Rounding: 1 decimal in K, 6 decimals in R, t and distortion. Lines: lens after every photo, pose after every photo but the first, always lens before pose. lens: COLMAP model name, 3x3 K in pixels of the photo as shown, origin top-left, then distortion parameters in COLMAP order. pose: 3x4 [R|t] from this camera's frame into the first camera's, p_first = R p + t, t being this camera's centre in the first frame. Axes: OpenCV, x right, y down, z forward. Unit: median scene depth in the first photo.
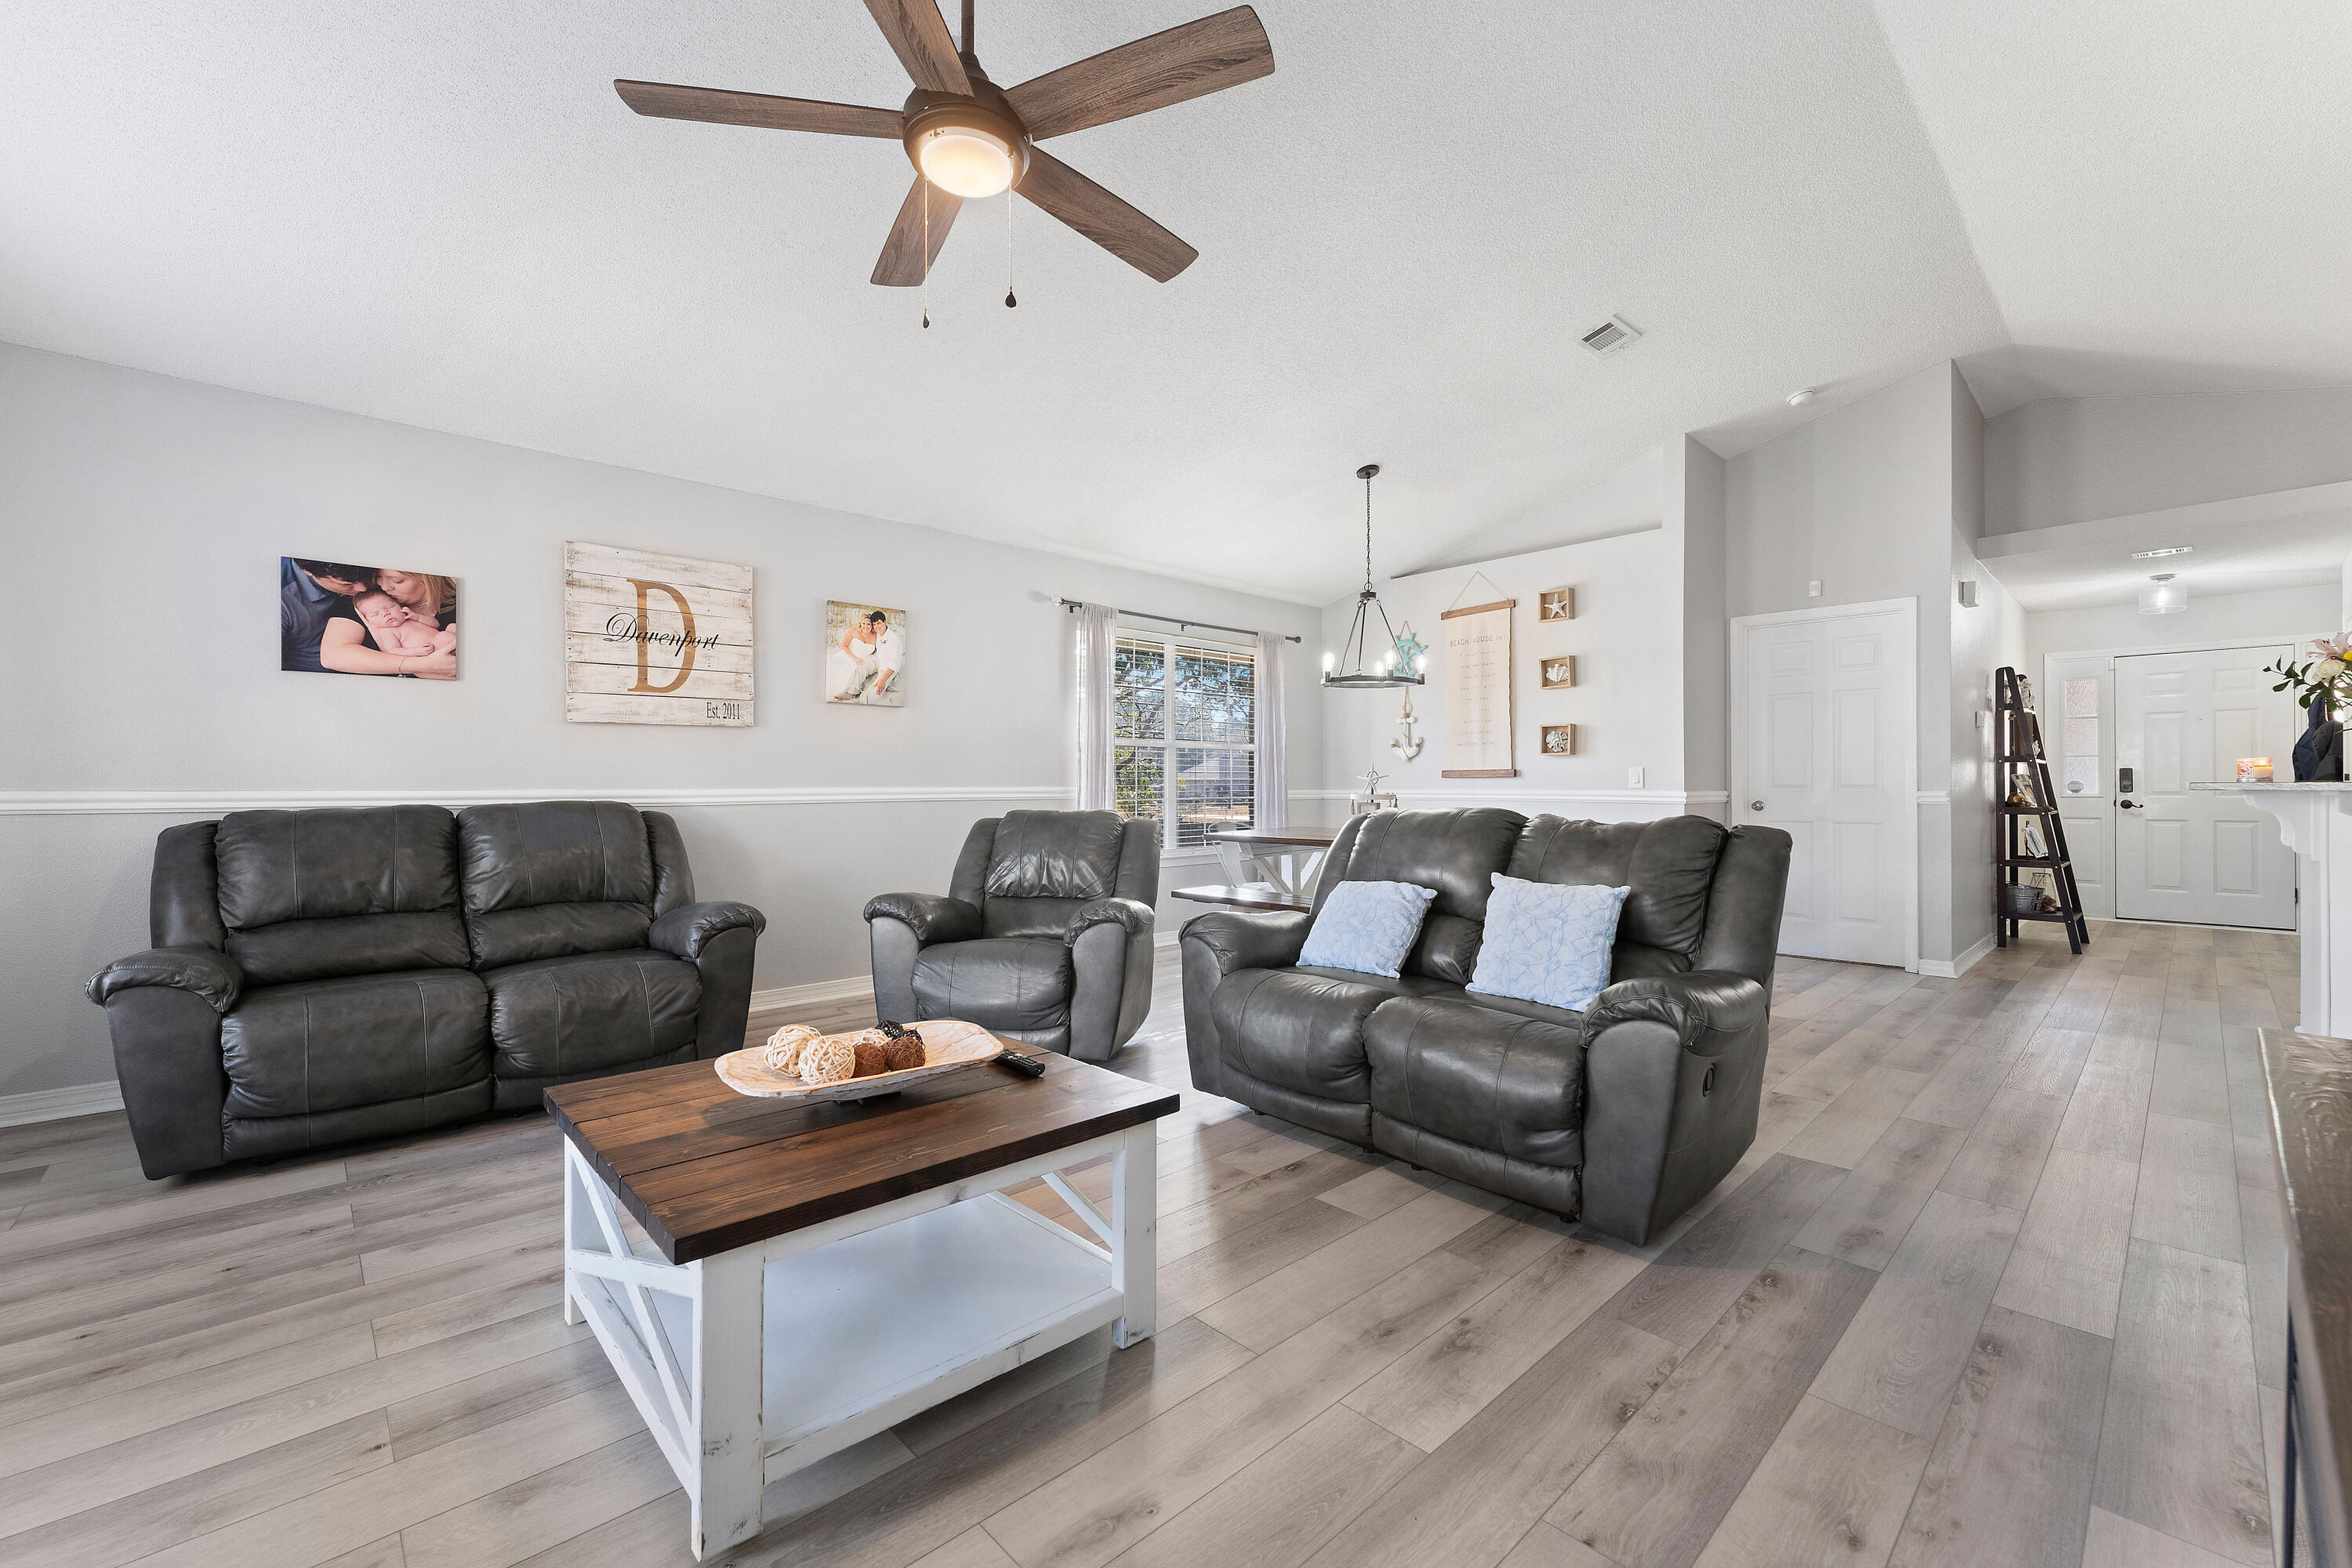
lens RADIAL K [[960.3, 0, 1174.9], [0, 960.3, 779.8], [0, 0, 1]] dist [-0.004050, 0.000659]
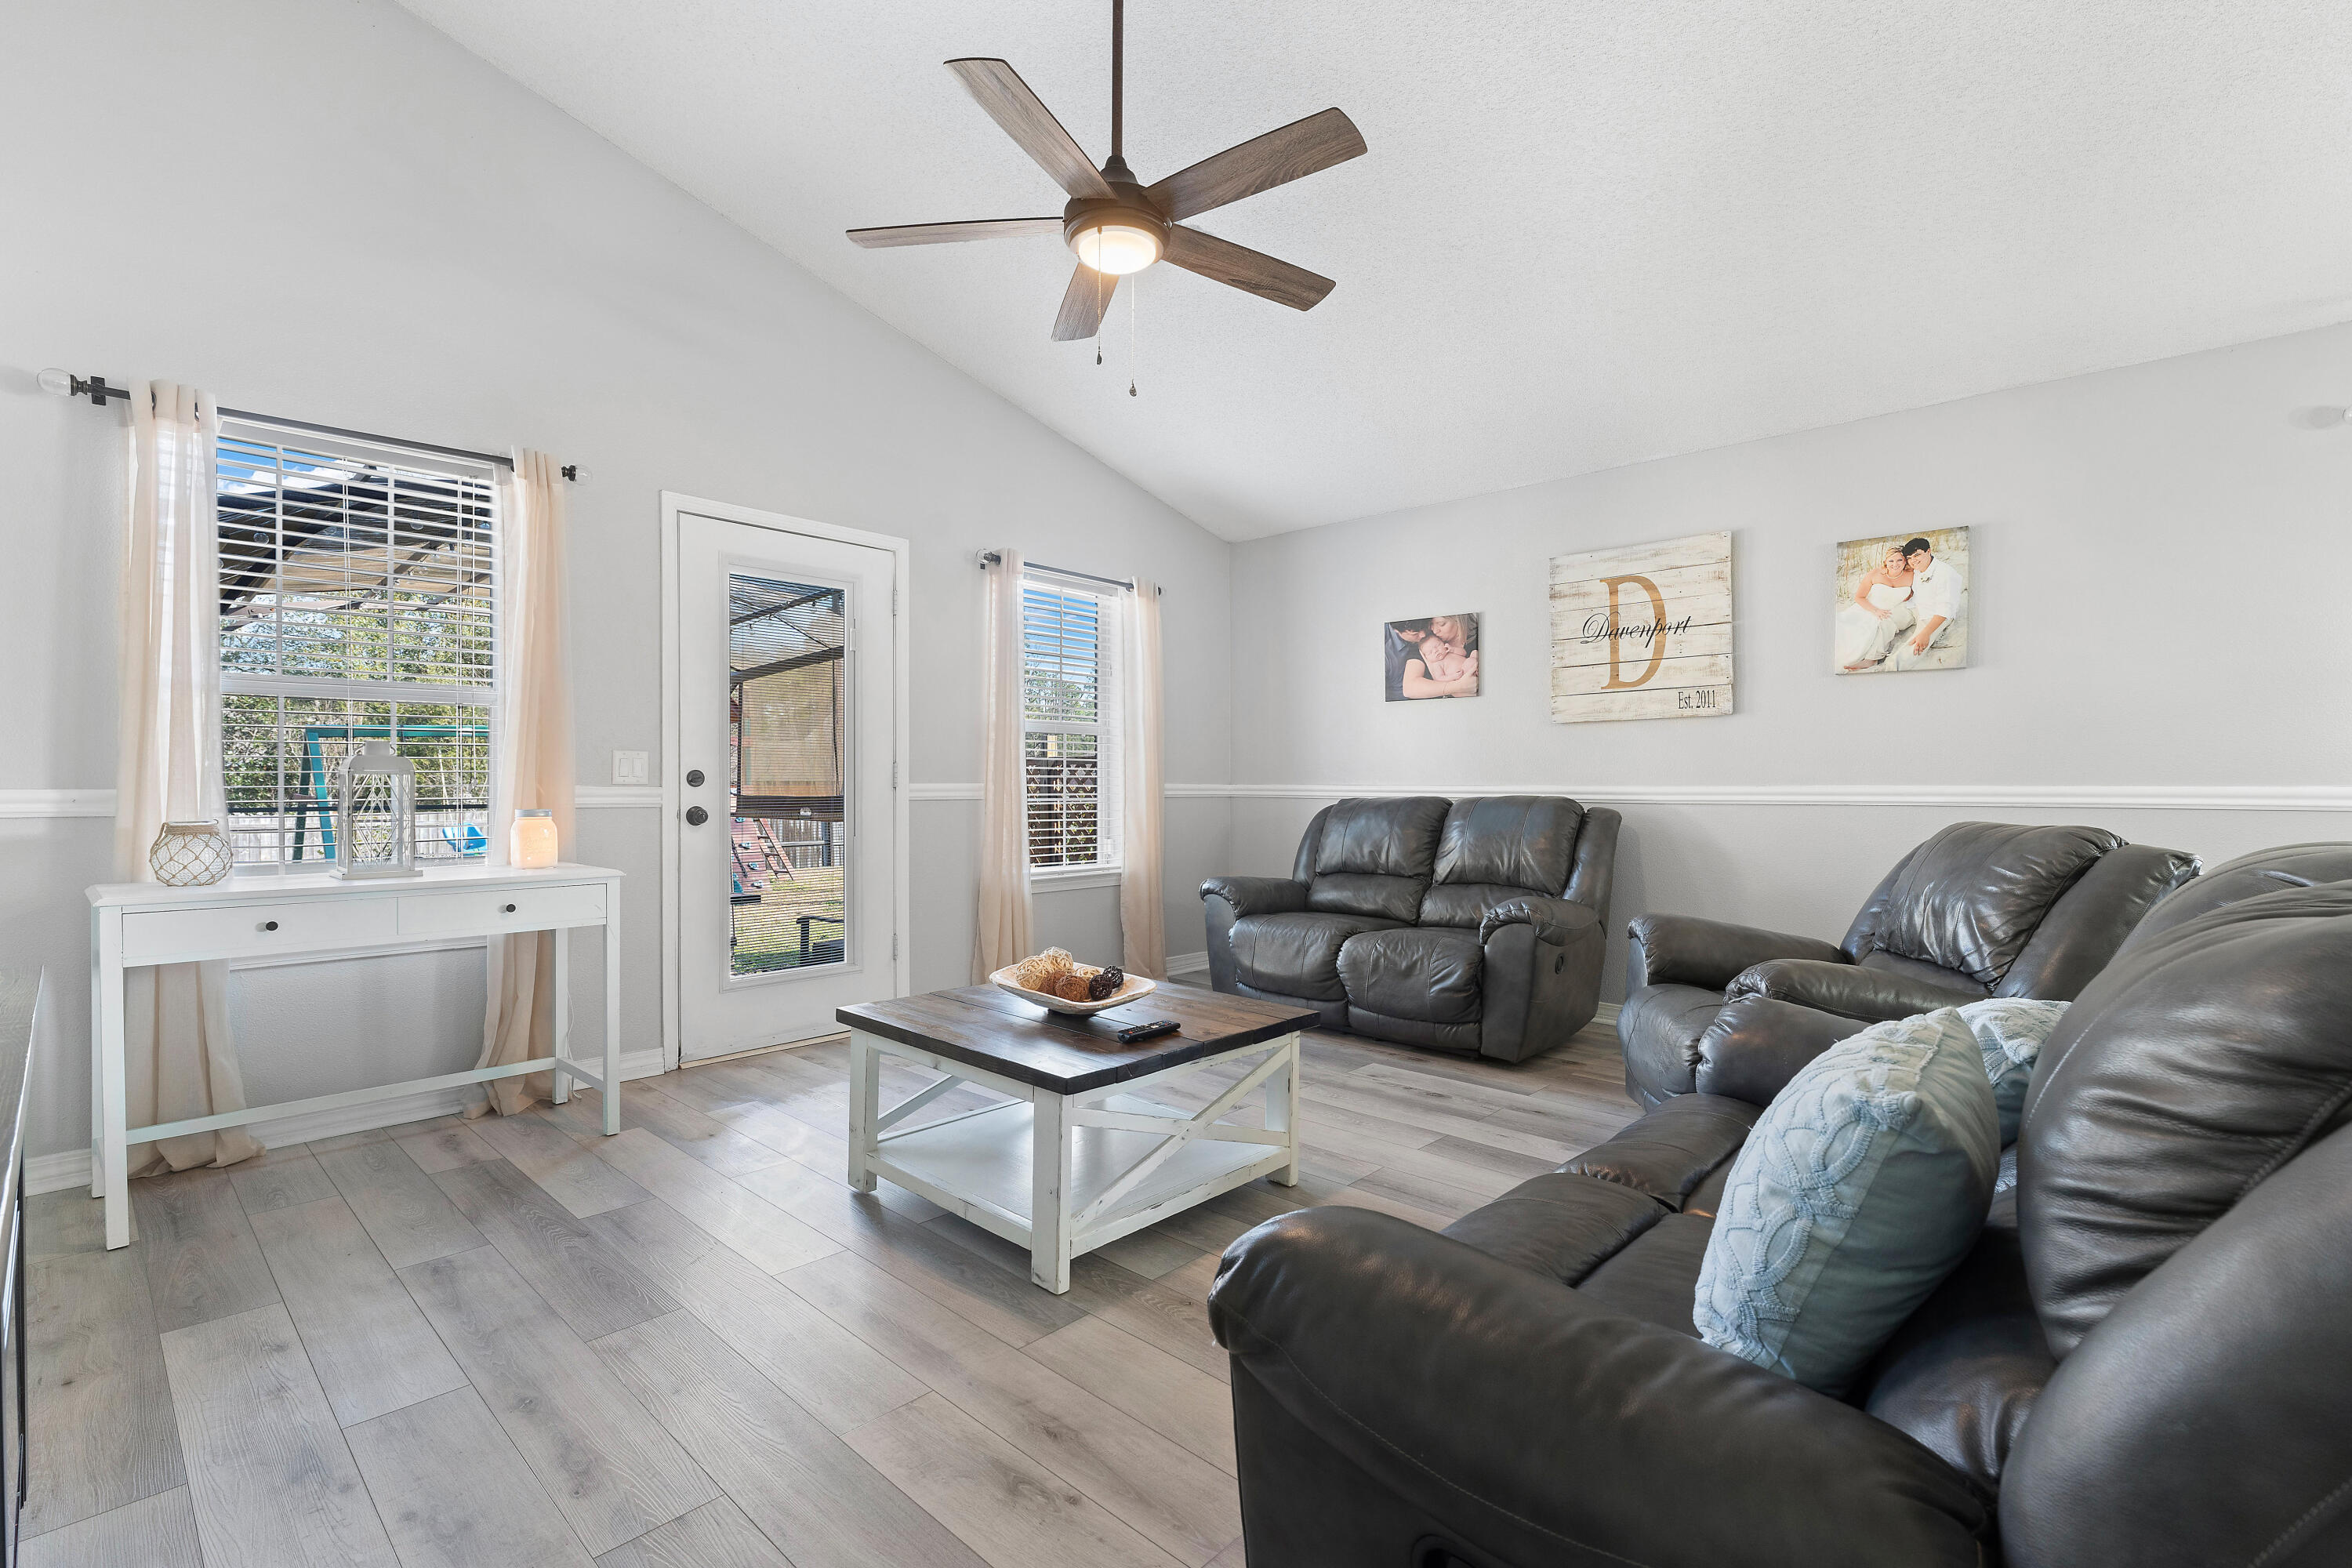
lens RADIAL K [[1047.7, 0, 1172.7], [0, 1047.7, 789.8], [0, 0, 1]] dist [-0.003887, -0.000358]
pose [[0.070005, 0.007090, -0.997521, 0.491182], [0.002516, 0.999970, 0.007284, 0.004593], [0.997544, -0.003020, 0.069985, 0.452395]]
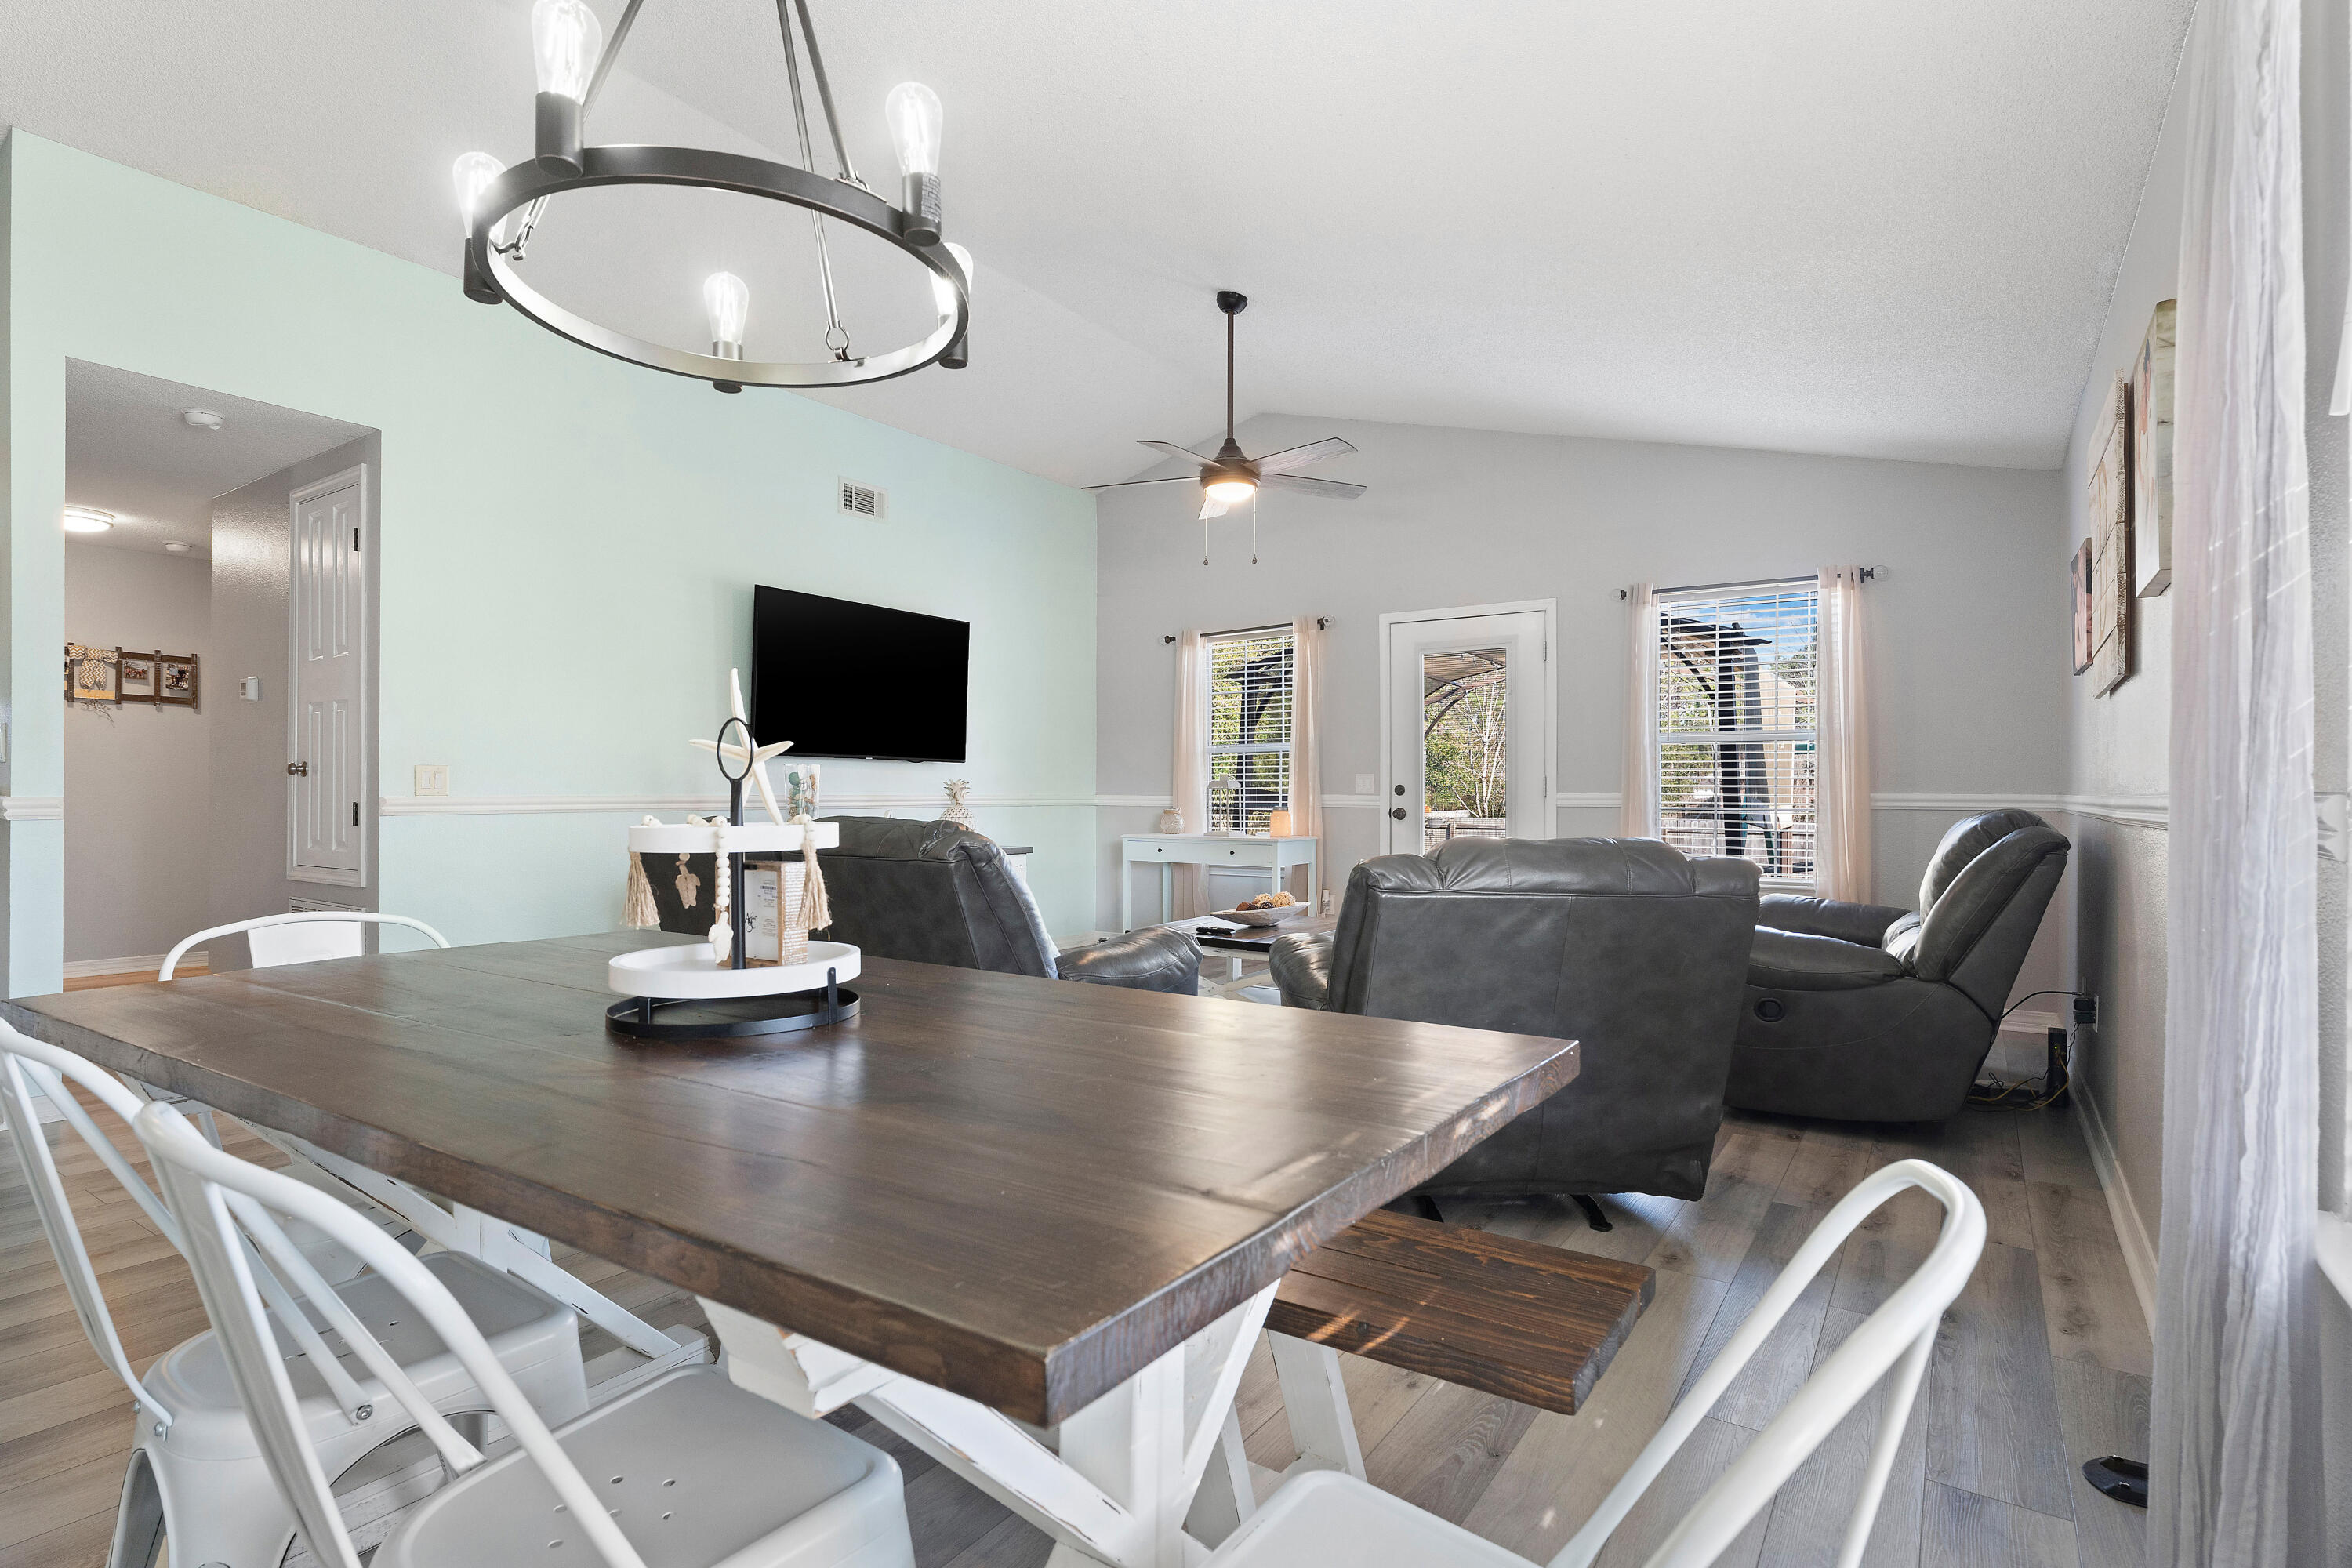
lens RADIAL K [[1184.7, 0, 1189.4], [0, 1184.7, 789.0], [0, 0, 1]] dist [0.000093, -0.000165]
pose [[-0.974799, -0.000561, -0.223086, 0.198989], [0.001175, 0.999970, -0.007646, 0.010967], [0.223084, -0.007716, -0.974769, 1.602579]]
